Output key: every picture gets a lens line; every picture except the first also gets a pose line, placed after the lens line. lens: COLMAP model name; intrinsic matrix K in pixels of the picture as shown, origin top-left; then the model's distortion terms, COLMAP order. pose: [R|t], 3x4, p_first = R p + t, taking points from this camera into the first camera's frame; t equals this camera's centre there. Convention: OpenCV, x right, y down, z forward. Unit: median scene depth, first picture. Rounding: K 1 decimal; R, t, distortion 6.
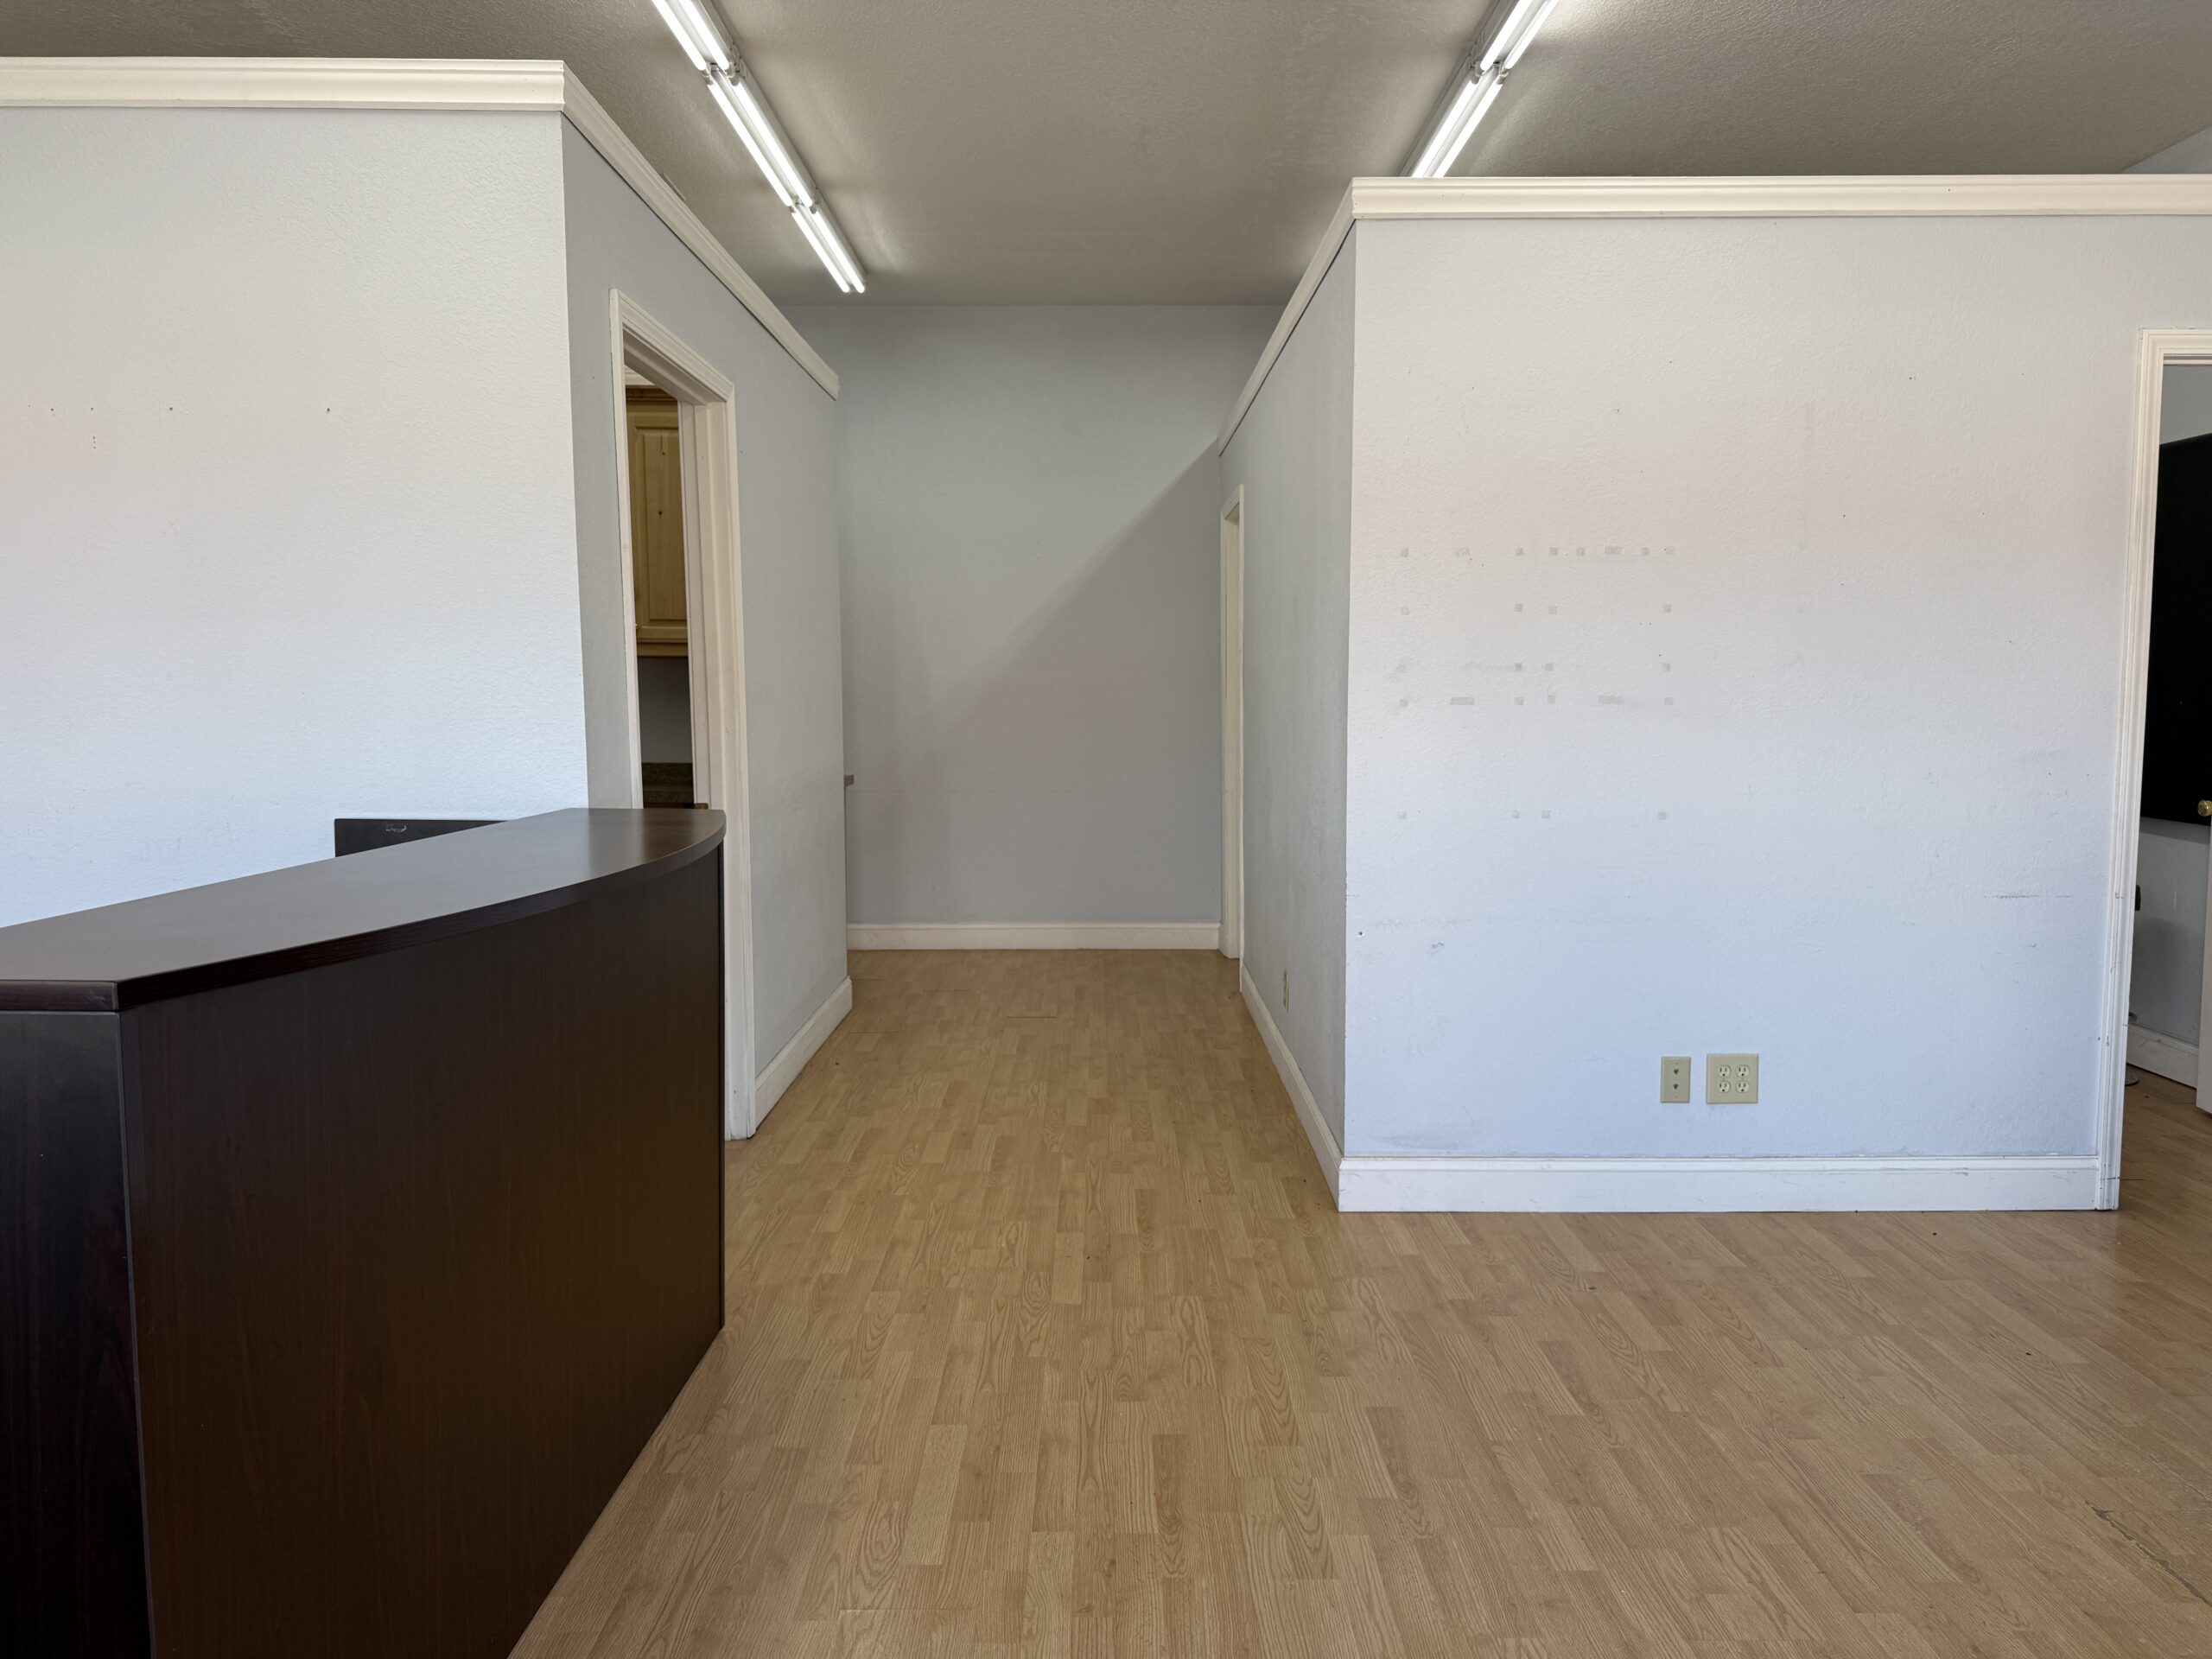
lens RADIAL K [[1561.8, 0, 1106.0], [0, 1561.8, 829.5], [0, 0, 1]] dist [0.143225, -0.272285]
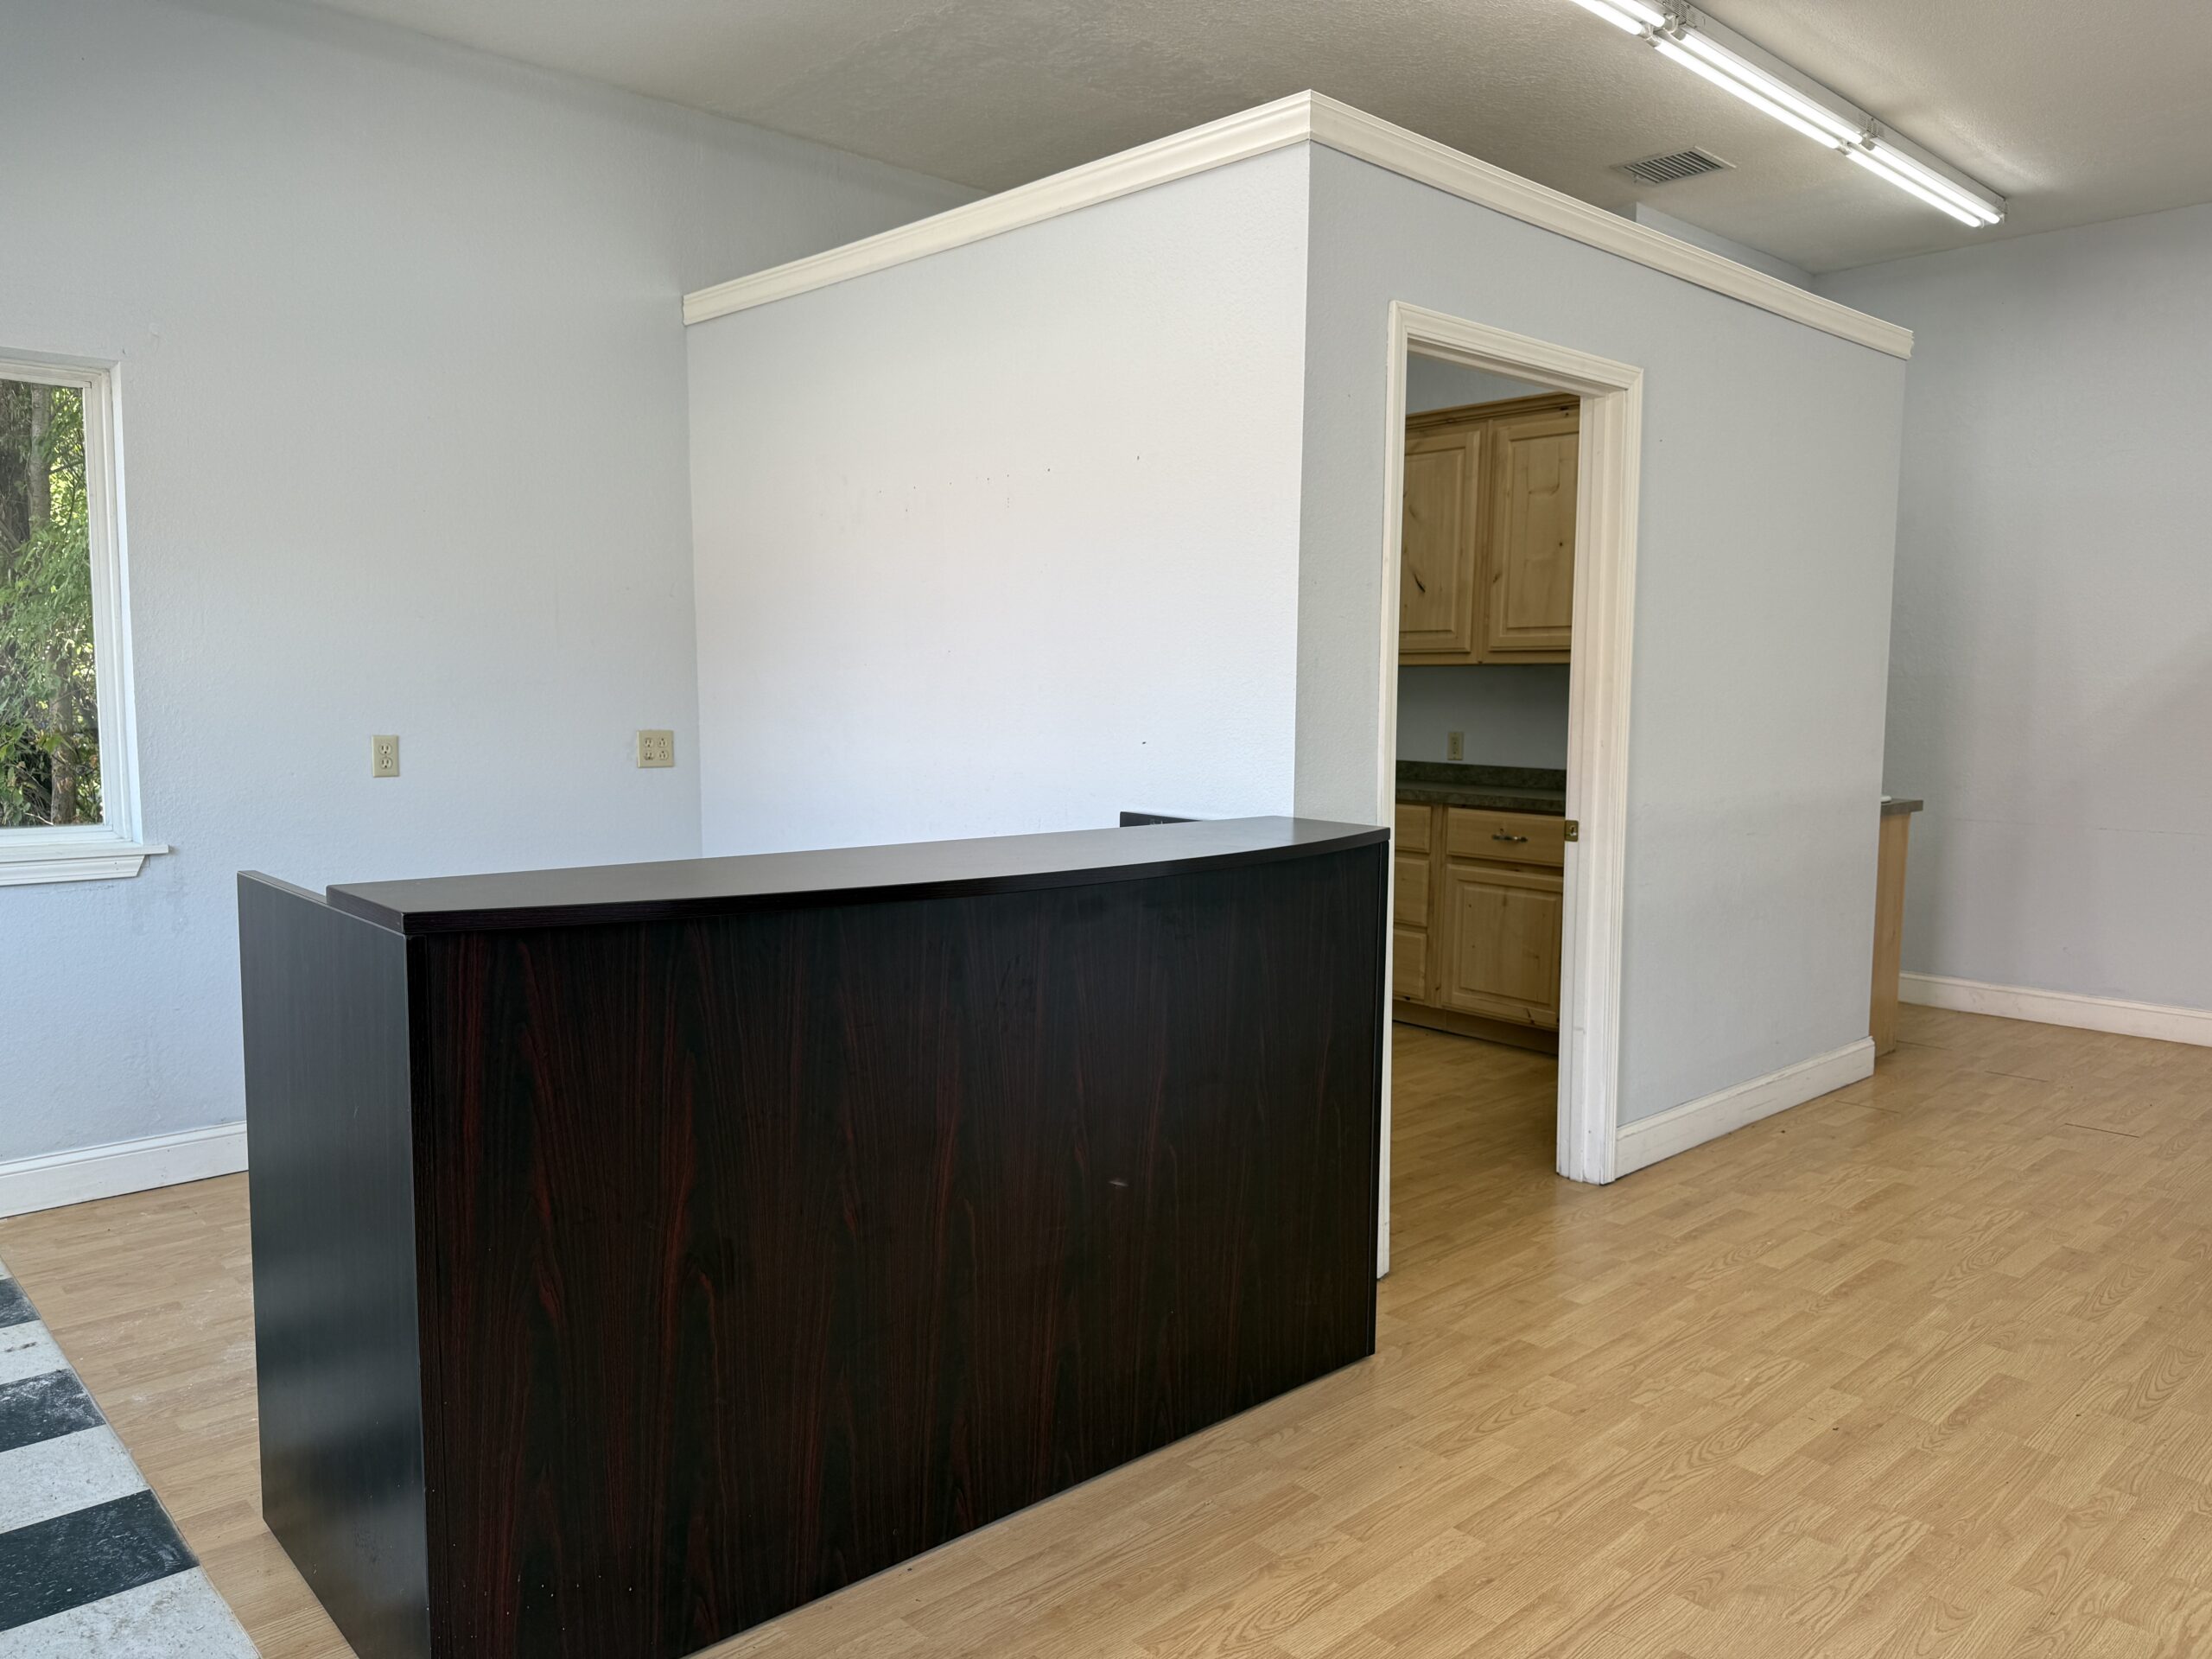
lens RADIAL K [[1595.6, 0, 1106.0], [0, 1595.6, 829.5], [0, 0, 1]] dist [0.031222, -0.036185]
pose [[0.683470, 0.076771, -0.725930, 0.275885], [-0.076993, 0.996489, 0.032894, -0.023411], [0.725907, 0.033410, 0.686981, 0.159918]]
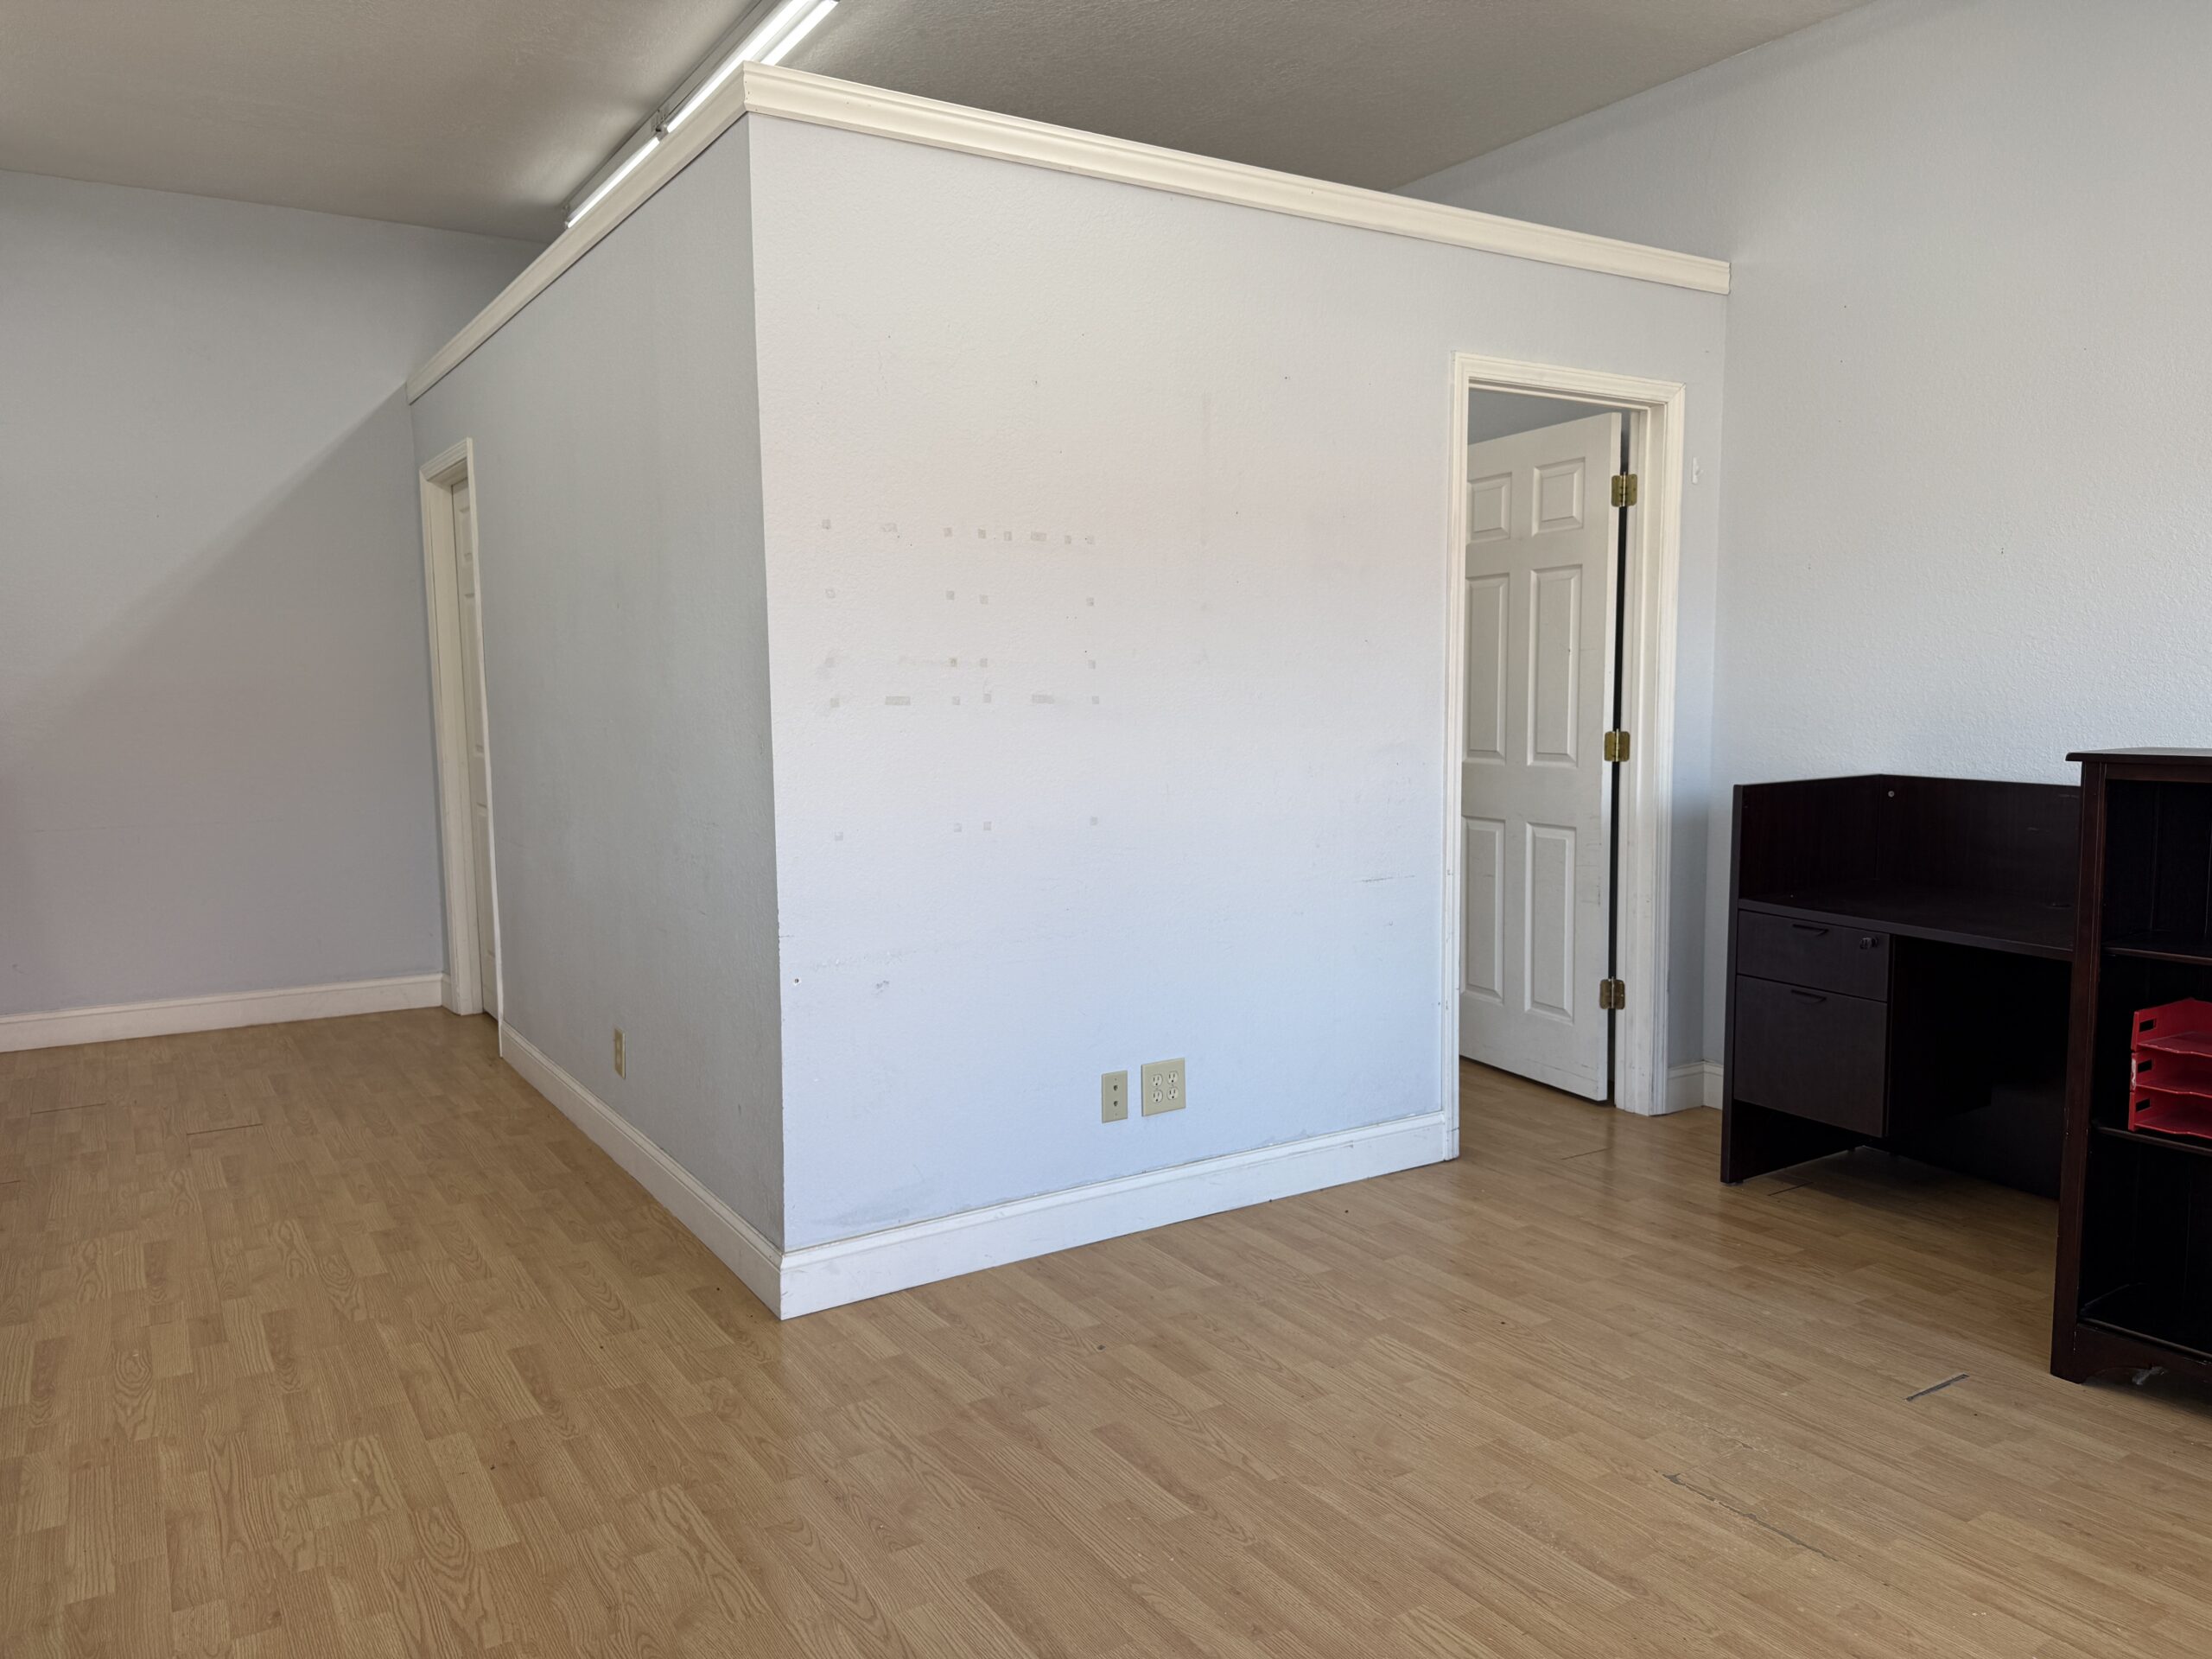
lens RADIAL K [[1595.6, 0, 1106.0], [0, 1595.6, 829.5], [0, 0, 1]] dist [0.031222, -0.036185]
pose [[0.848719, -0.057902, 0.525665, -0.131569], [0.058659, 0.998162, 0.015241, -0.014463], [-0.525581, 0.017900, 0.850555, 0.202111]]
